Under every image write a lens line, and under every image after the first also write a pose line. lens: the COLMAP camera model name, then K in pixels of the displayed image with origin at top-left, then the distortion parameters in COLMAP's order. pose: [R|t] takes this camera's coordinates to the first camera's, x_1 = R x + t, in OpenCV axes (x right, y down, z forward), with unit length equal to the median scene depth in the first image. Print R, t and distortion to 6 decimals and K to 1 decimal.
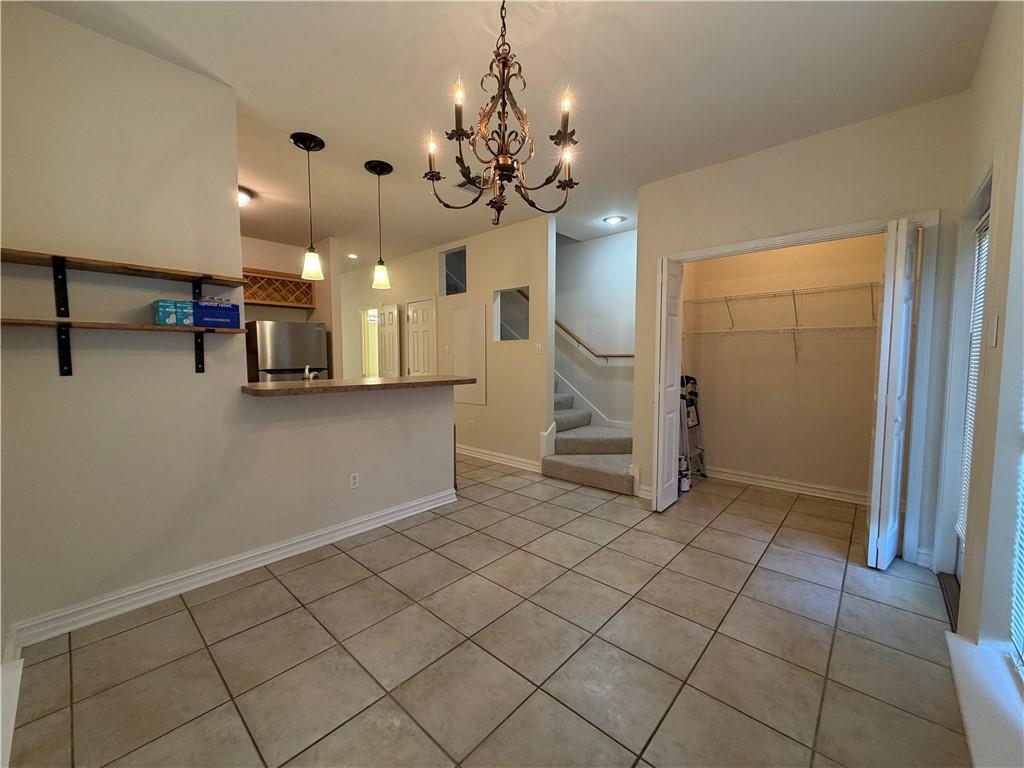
lens RADIAL K [[408.5, 0, 512.1], [0, 408.5, 382.0], [0, 0, 1]] dist [-0.000346, 0.000255]
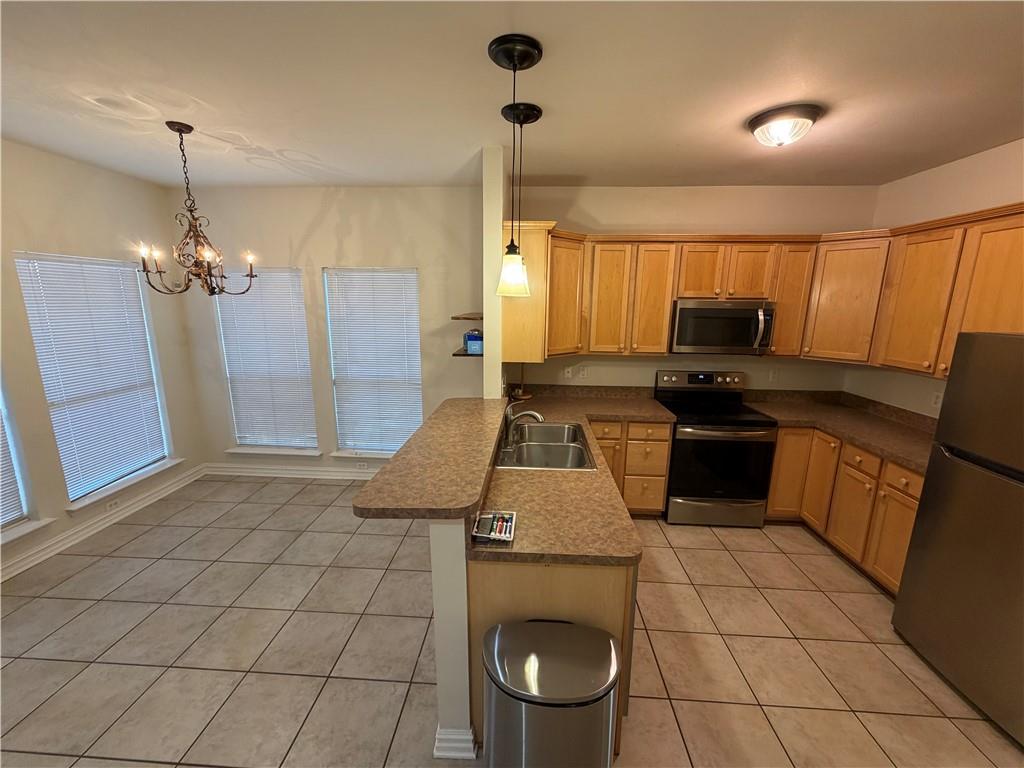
lens RADIAL K [[408.5, 0, 509.1], [0, 408.5, 385.8], [0, 0, 1]] dist [-0.000346, 0.000255]
pose [[-0.780041, 0.117763, -0.614546, 0.050491], [-0.049907, 0.967292, 0.248706, -0.358348], [0.623734, 0.224671, -0.748651, 2.074023]]
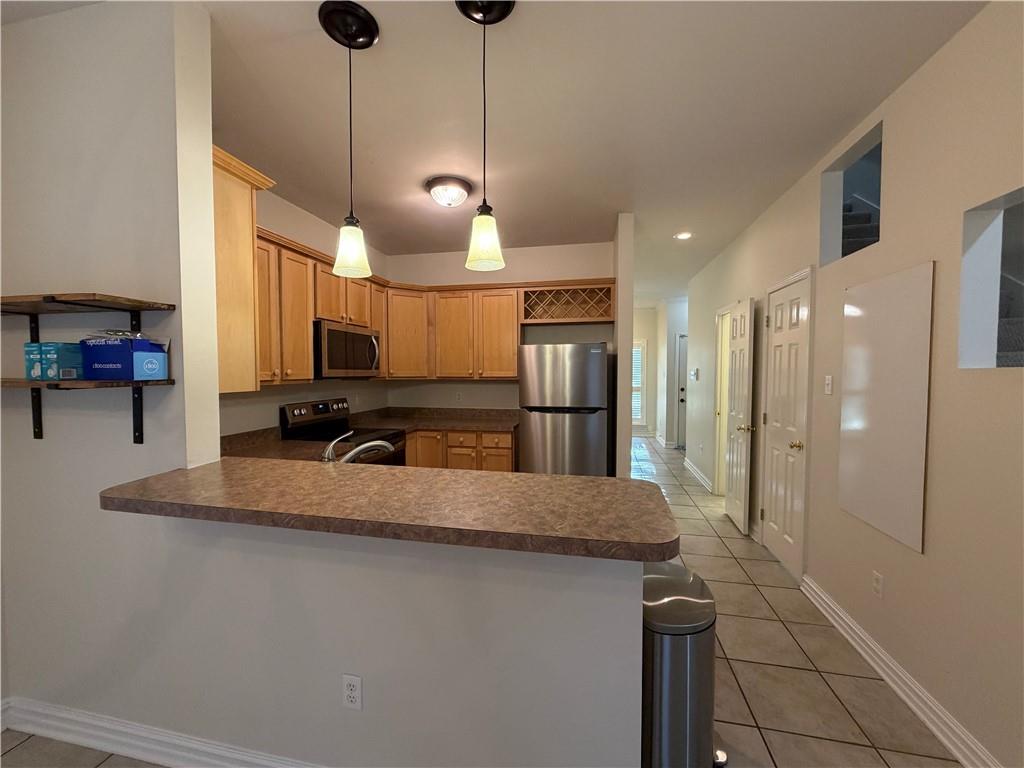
lens RADIAL K [[408.5, 0, 510.1], [0, 408.5, 386.5], [0, 0, 1]] dist [-0.000346, 0.000255]
pose [[0.500920, 0.034441, -0.864808, 0.119834], [-0.052772, 0.998564, 0.009200, -0.153444], [0.863883, 0.041029, 0.502018, 1.173715]]
